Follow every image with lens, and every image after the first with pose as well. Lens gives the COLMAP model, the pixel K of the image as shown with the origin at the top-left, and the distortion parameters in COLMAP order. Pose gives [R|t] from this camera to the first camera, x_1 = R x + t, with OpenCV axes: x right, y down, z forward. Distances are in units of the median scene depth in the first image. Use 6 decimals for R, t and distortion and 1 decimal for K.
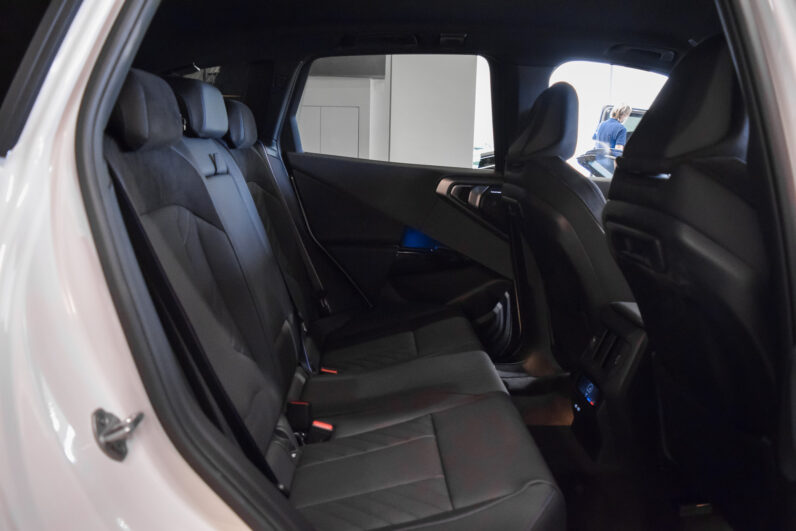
lens RADIAL K [[624.0, 0, 399.5], [0, 624.0, 263.9], [0, 0, 1]] dist [-0.103431, 0.032474]
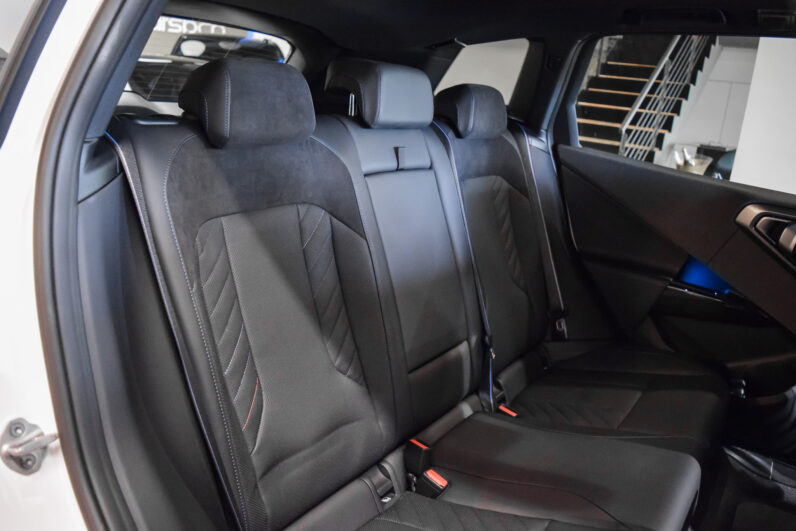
lens RADIAL K [[624.0, 0, 399.5], [0, 624.0, 263.9], [0, 0, 1]] dist [-0.103431, 0.032474]
pose [[0.797020, 0.213726, -0.564872, 0.176317], [-0.181029, 0.976829, 0.114167, -0.082035], [0.576184, 0.011265, 0.817242, 0.184211]]
